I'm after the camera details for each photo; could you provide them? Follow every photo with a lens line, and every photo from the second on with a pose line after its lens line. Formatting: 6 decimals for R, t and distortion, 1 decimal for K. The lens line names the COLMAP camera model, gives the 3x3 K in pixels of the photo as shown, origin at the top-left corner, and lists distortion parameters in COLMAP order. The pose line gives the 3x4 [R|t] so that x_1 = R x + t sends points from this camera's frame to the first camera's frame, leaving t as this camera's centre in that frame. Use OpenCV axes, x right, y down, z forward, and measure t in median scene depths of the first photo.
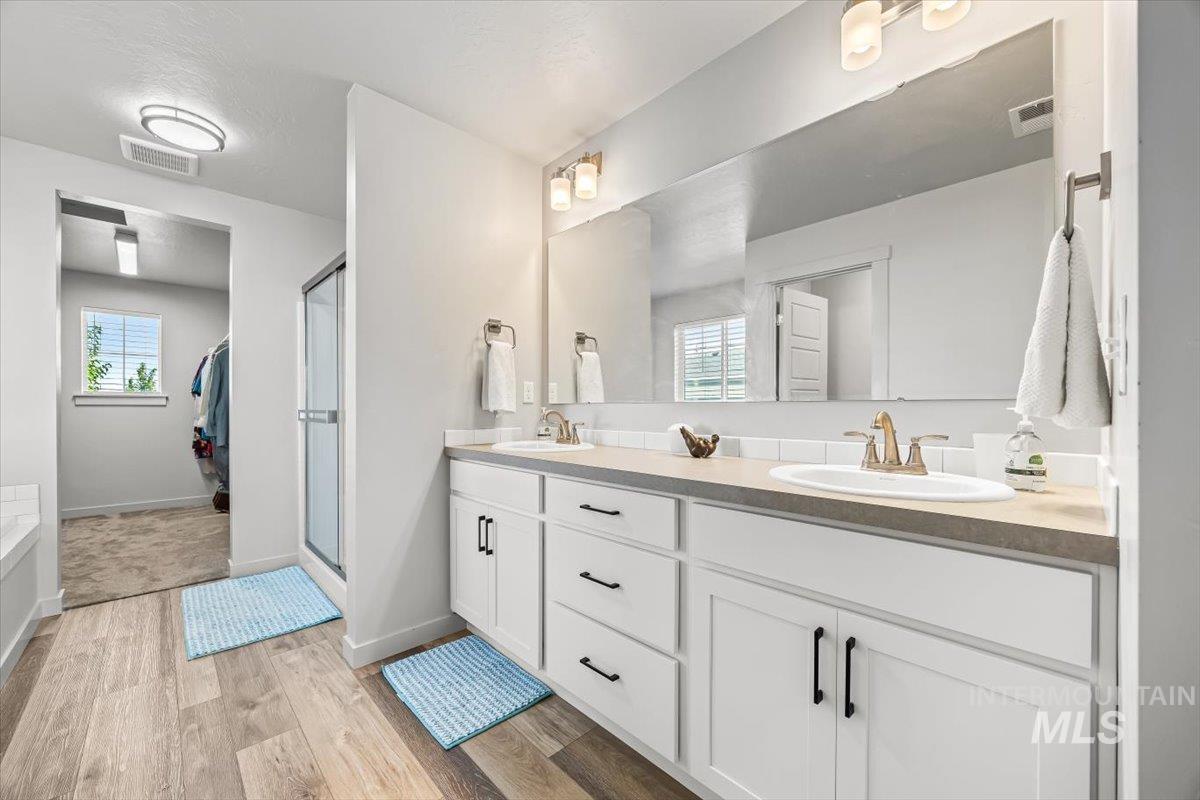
lens RADIAL K [[457.6, 0, 602.5], [0, 457.6, 411.8], [0, 0, 1]] dist [-0.003161, -0.000232]
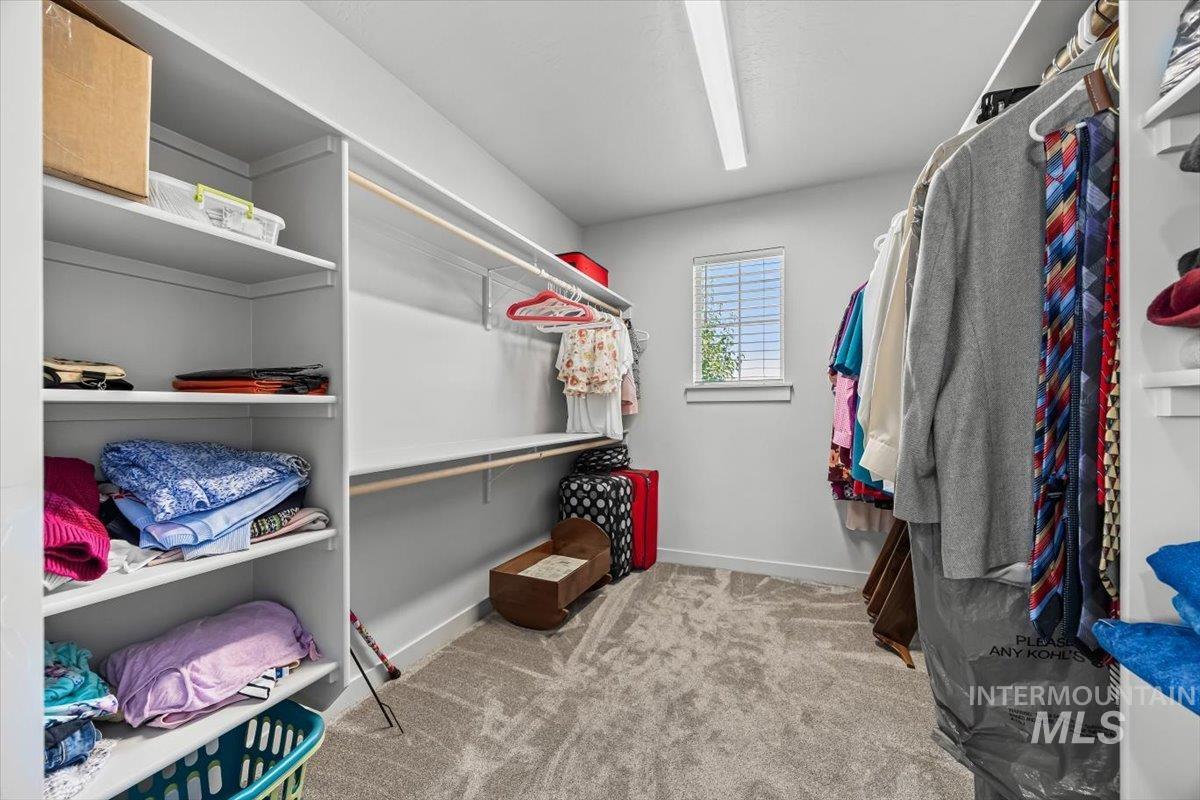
lens RADIAL K [[457.6, 0, 601.3], [0, 457.6, 408.6], [0, 0, 1]] dist [-0.003161, -0.000232]
pose [[0.386068, -0.000423, -0.922470, -0.565139], [-0.001154, 0.999999, -0.000941, -0.004048], [0.922469, 0.001428, 0.386067, 0.609612]]
